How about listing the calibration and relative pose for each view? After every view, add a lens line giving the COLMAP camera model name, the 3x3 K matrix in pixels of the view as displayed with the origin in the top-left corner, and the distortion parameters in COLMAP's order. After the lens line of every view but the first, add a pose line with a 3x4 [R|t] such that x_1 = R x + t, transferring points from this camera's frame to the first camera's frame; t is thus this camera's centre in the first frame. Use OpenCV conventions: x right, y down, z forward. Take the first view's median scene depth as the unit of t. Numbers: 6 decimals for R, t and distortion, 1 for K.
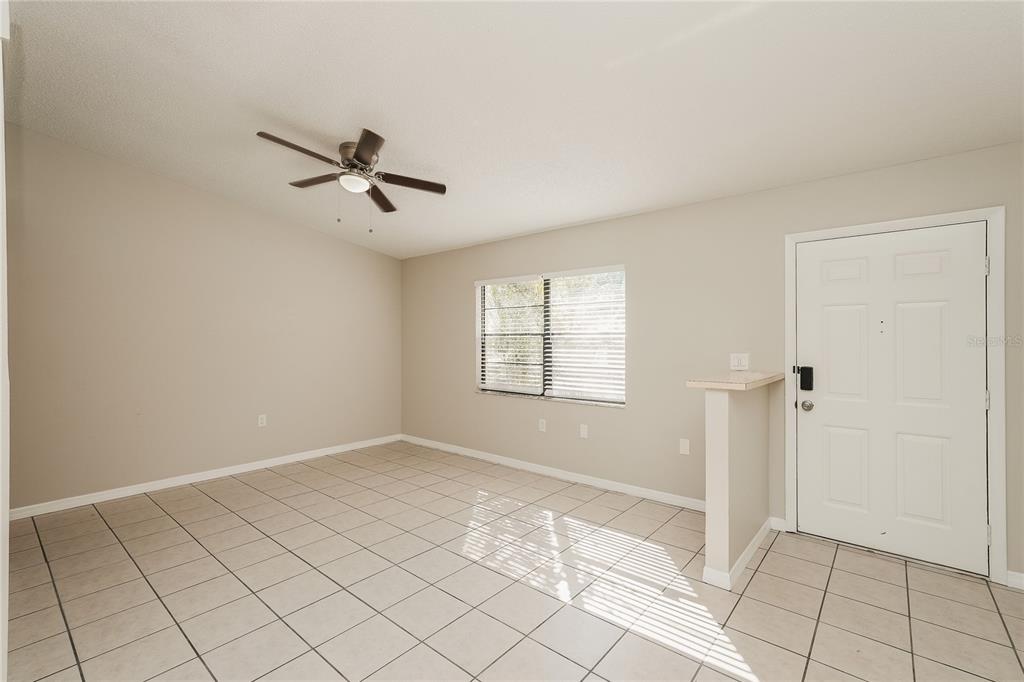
lens RADIAL K [[452.2, 0, 512.0], [0, 452.2, 341.0], [0, 0, 1]] dist [0.001373, -0.000088]
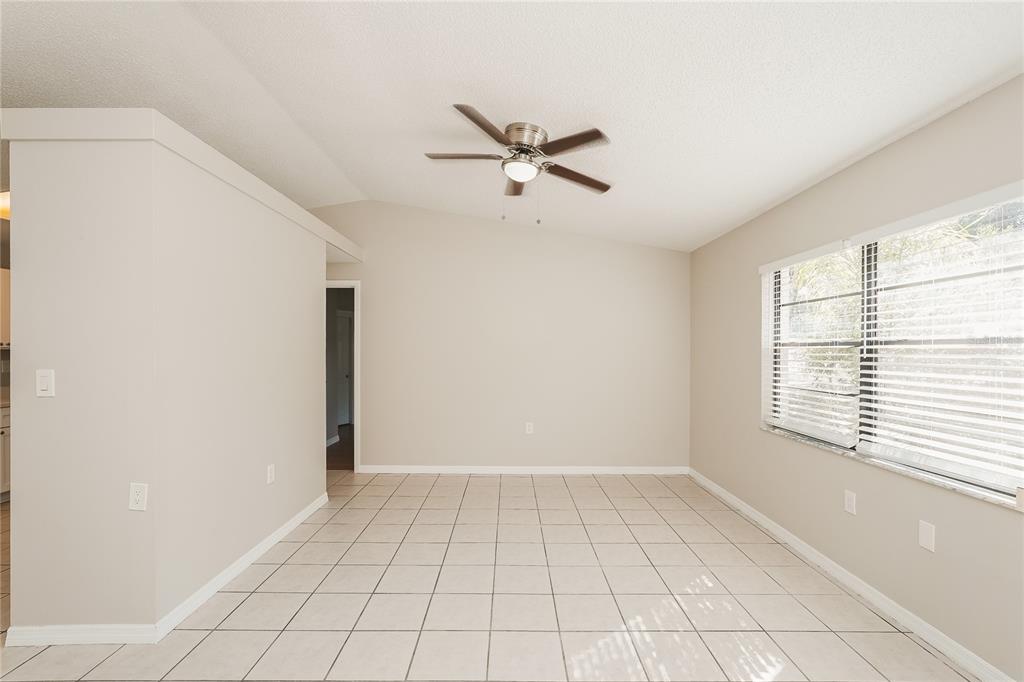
lens RADIAL K [[456.8, 0, 513.1], [0, 456.8, 363.7], [0, 0, 1]] dist [-0.001064, -0.000222]
pose [[0.652660, 0.028037, -0.757132, 0.219865], [-0.011491, 0.999566, 0.027109, 0.000703], [0.757564, -0.008993, 0.652699, 0.303674]]
